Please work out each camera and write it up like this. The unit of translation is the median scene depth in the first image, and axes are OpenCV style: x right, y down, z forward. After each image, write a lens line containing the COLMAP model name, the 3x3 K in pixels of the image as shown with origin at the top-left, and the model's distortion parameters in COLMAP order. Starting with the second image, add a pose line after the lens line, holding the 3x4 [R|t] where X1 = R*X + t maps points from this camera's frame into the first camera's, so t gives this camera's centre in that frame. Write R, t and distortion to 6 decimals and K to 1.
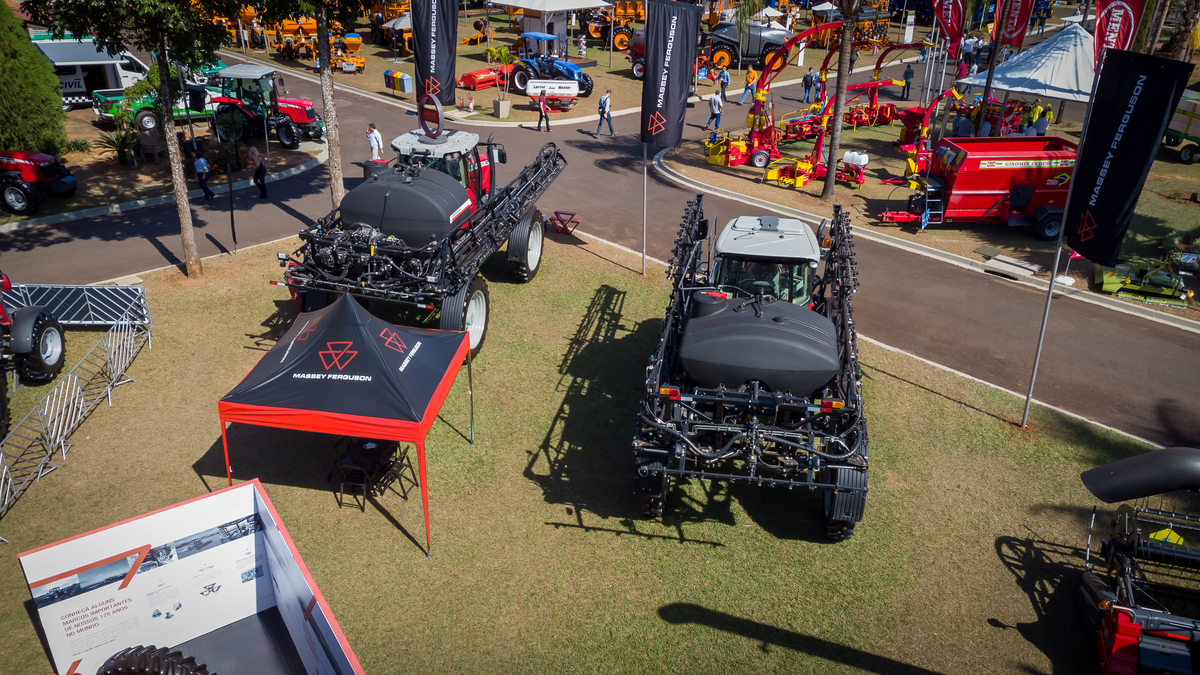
lens RADIAL K [[909.7, 0, 595.2], [0, 909.7, 316.4], [0, 0, 1]] dist [0.055663, 0.001203]
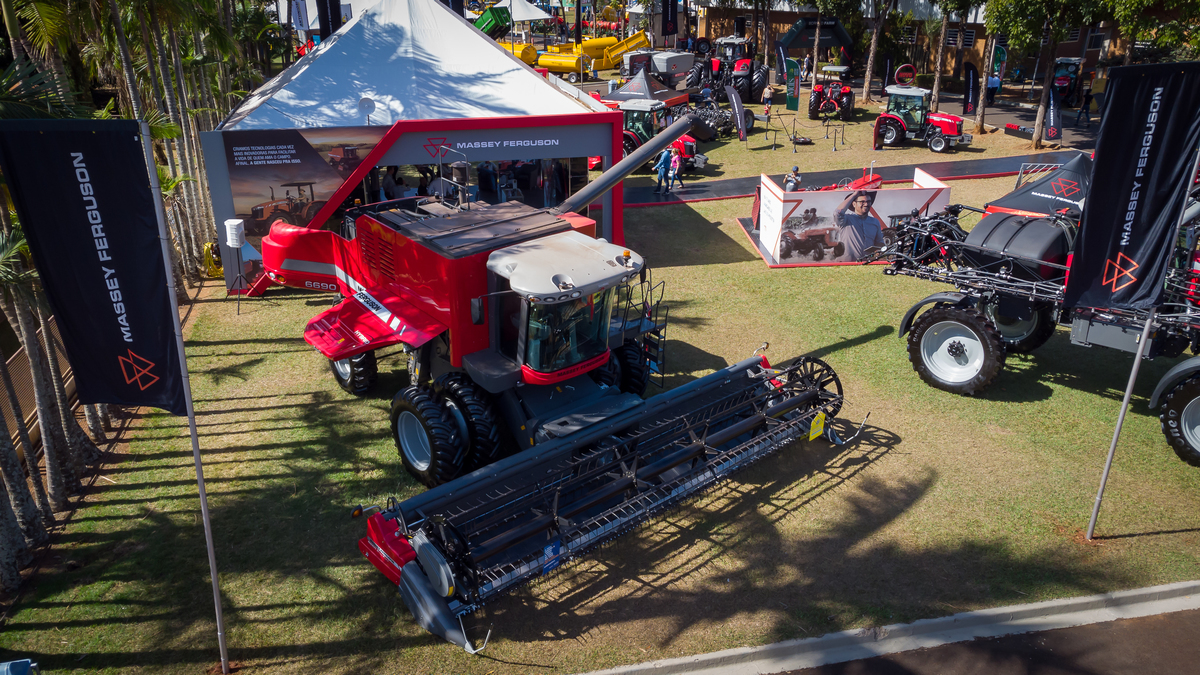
lens RADIAL K [[894.7, 0, 595.1], [0, 894.7, 339.5], [0, 0, 1]] dist [0.037763, -0.001715]
pose [[-0.541334, 0.314700, -0.779693, 1.008111], [-0.358709, 0.752250, 0.552673, -0.231501], [0.760450, 0.578864, -0.294333, 0.655361]]
